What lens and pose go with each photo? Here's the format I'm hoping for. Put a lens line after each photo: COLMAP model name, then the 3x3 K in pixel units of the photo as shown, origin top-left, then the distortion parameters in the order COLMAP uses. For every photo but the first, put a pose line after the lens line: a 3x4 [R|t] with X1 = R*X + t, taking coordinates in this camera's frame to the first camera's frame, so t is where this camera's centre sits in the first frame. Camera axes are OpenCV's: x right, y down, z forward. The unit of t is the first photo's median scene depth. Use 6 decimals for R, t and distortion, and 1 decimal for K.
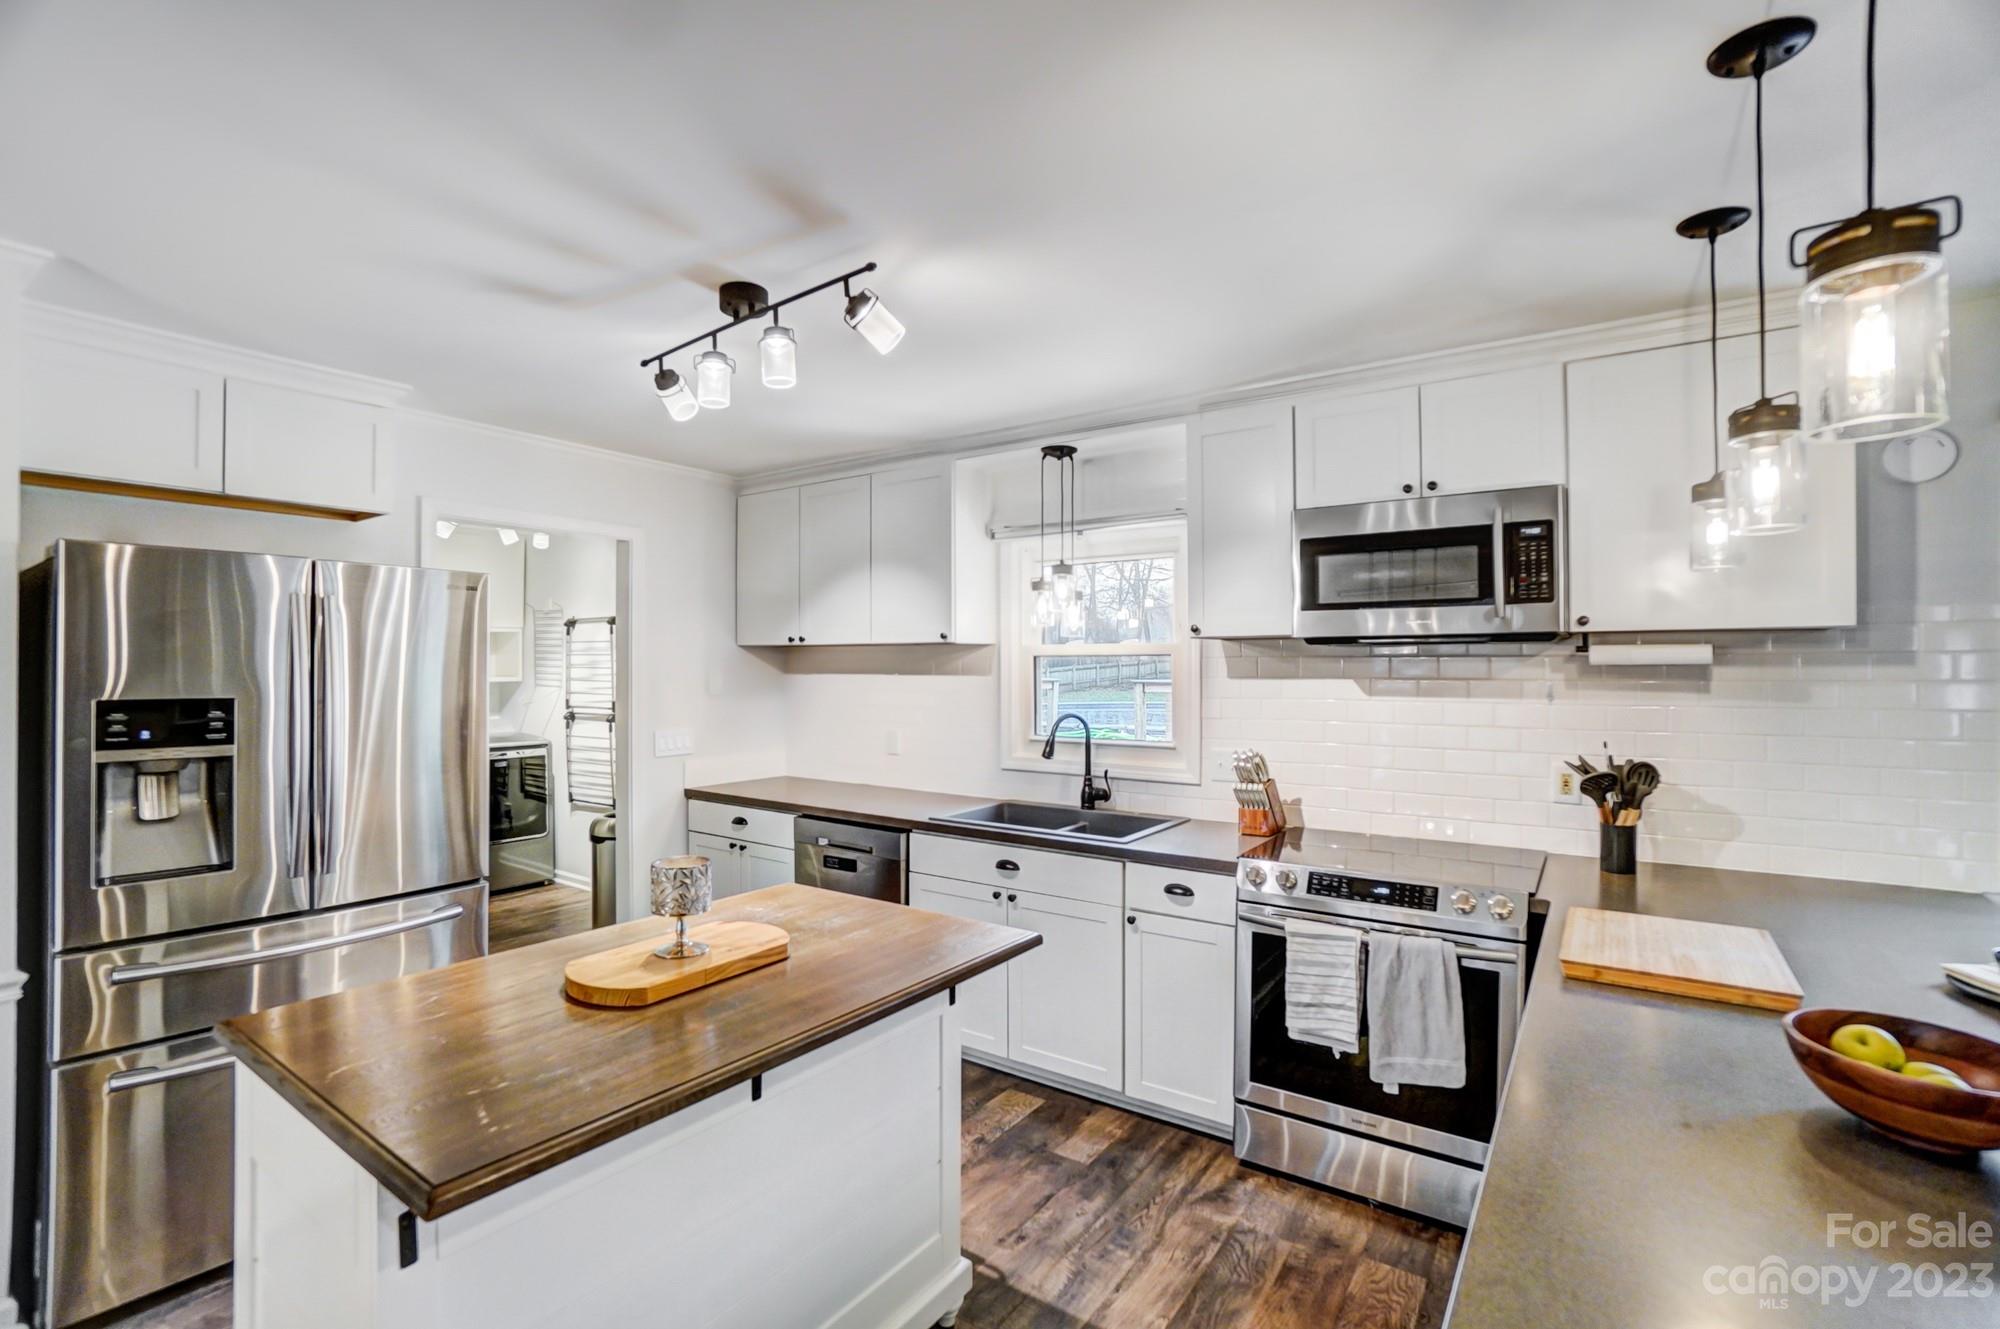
lens RADIAL K [[901.3, 0, 995.9], [0, 901.3, 661.0], [0, 0, 1]] dist [-0.060433, 0.023782]
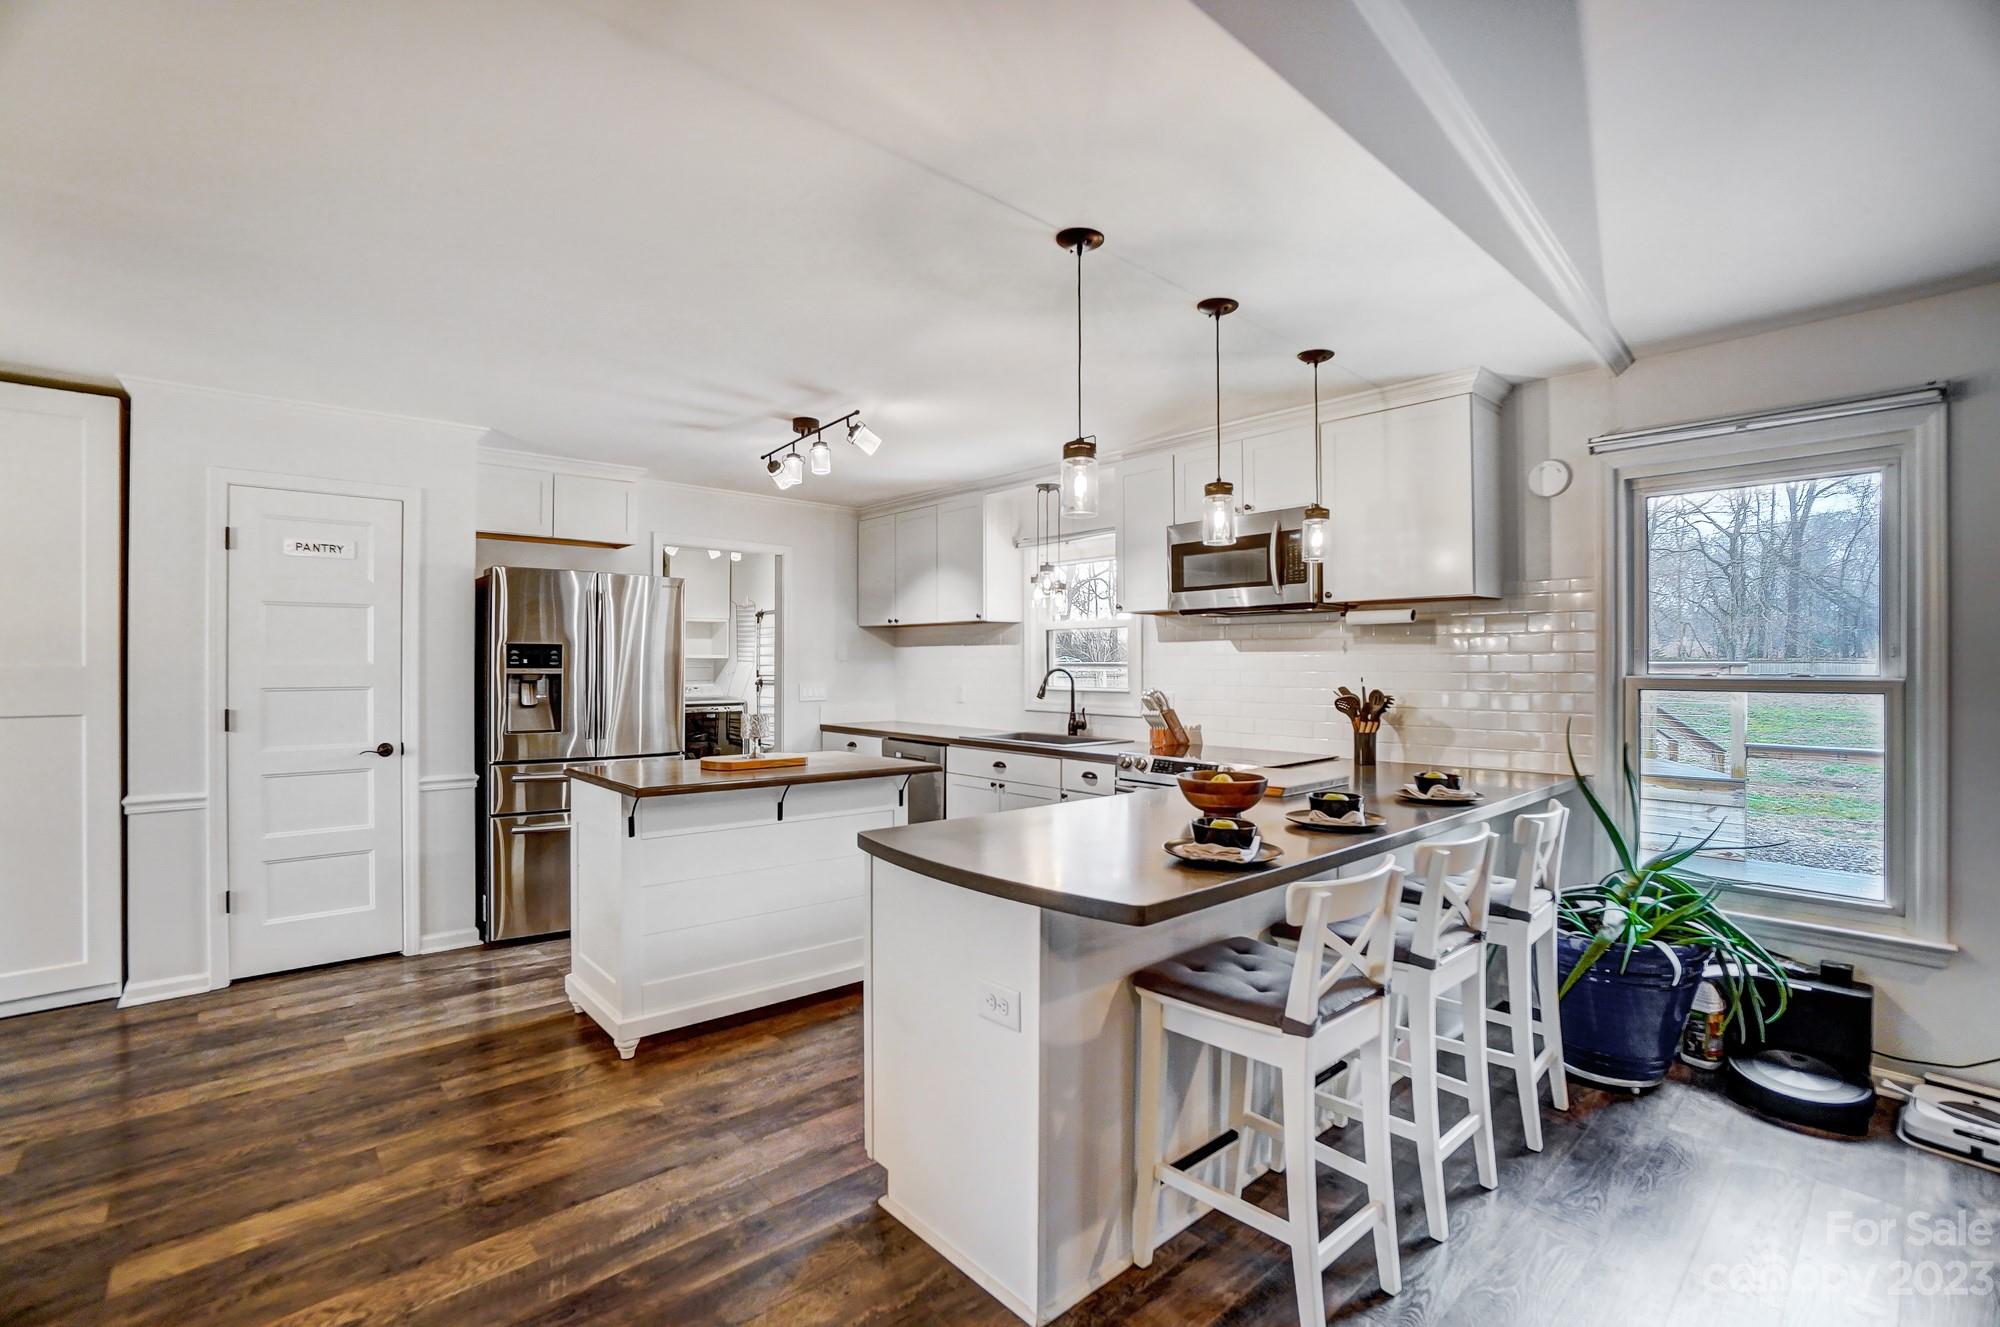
lens RADIAL K [[890.4, 0, 991.6], [0, 890.4, 659.2], [0, 0, 1]] dist [-0.066833, 0.023261]
pose [[0.972607, 0.000333, -0.232455, 0.414229], [-0.000513, 1.000000, -0.000716, 0.059672], [0.232455, 0.000815, 0.972607, -0.546794]]
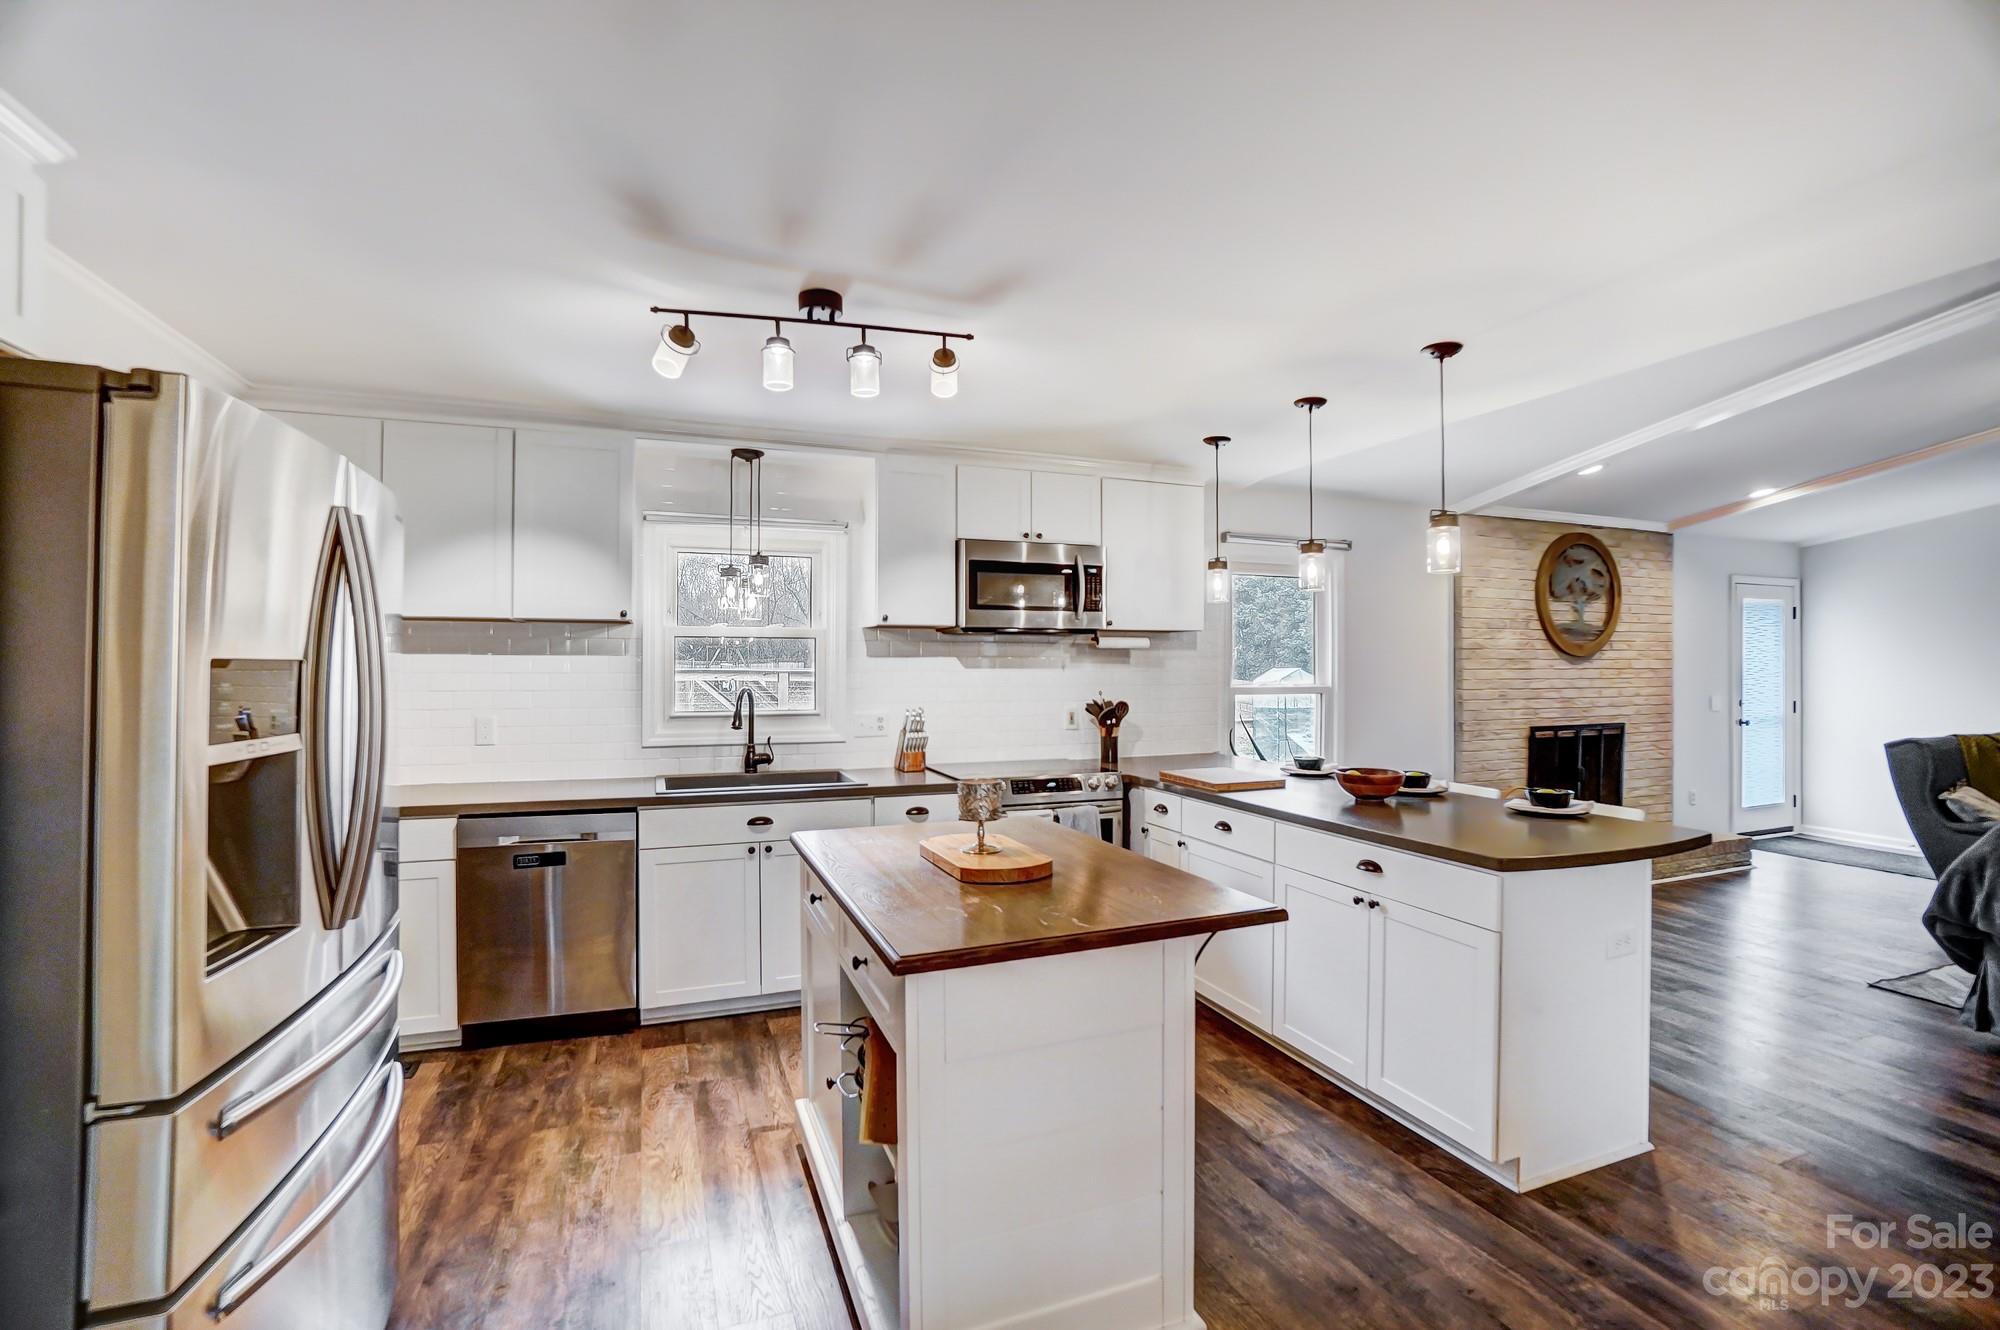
lens RADIAL K [[882.2, 0, 1001.5], [0, 882.2, 658.5], [0, 0, 1]] dist [-0.046404, 0.000287]
pose [[0.550583, 0.005309, 0.834764, -0.874925], [-0.005495, 0.999981, -0.002735, 0.029781], [-0.834763, -0.003081, 0.550602, 0.174117]]
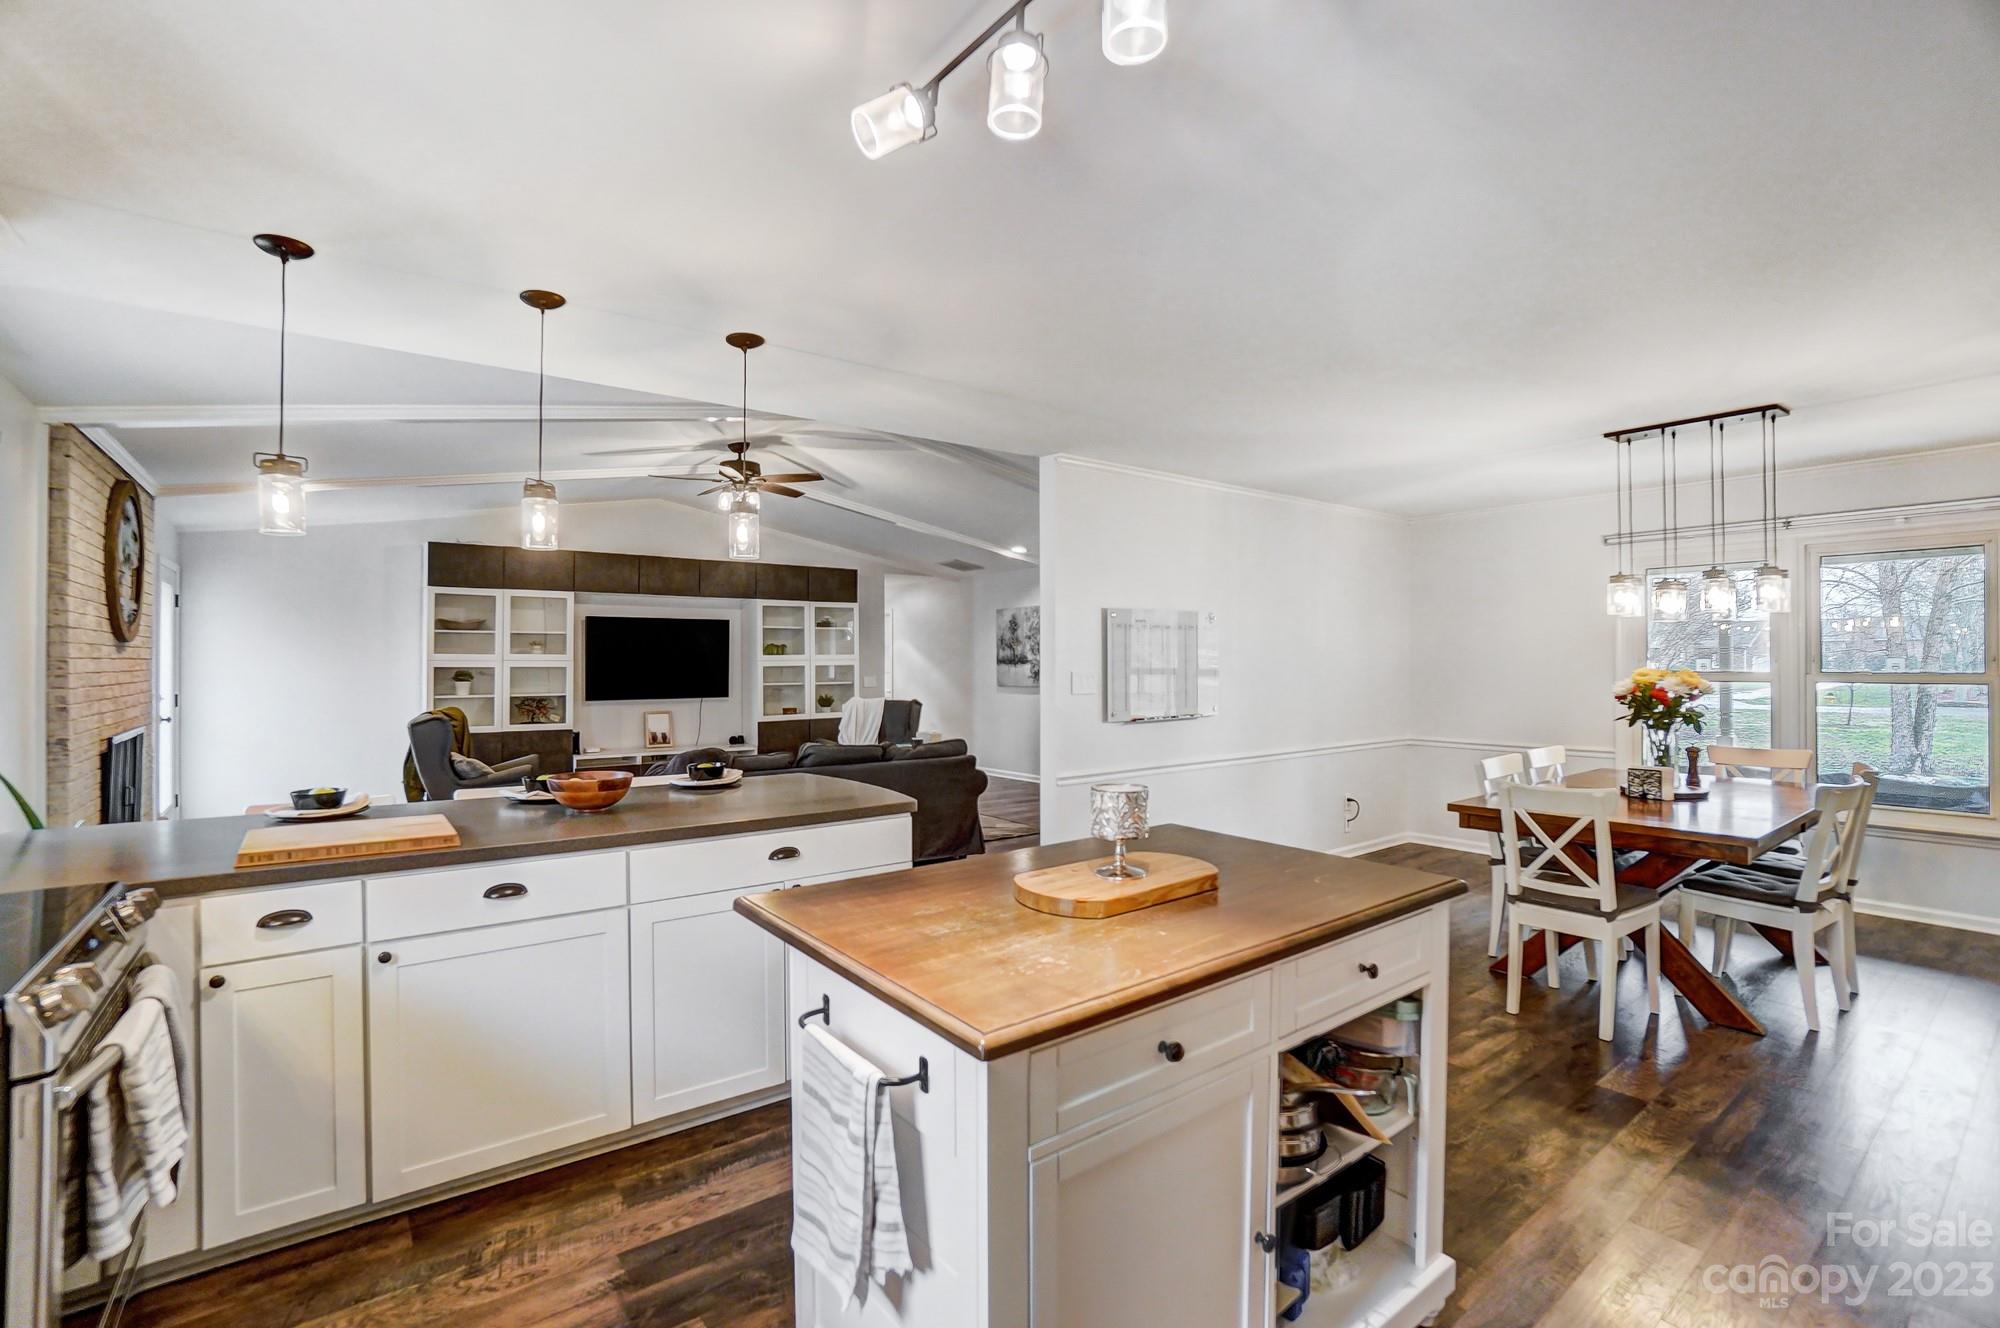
lens RADIAL K [[890.4, 0, 991.6], [0, 890.4, 659.7], [0, 0, 1]] dist [-0.066833, 0.023261]
pose [[-0.957017, 0.003250, 0.290013, -0.320794], [0.001523, 0.999980, -0.006182, 0.053703], [-0.290027, -0.005475, -0.957003, 1.334844]]
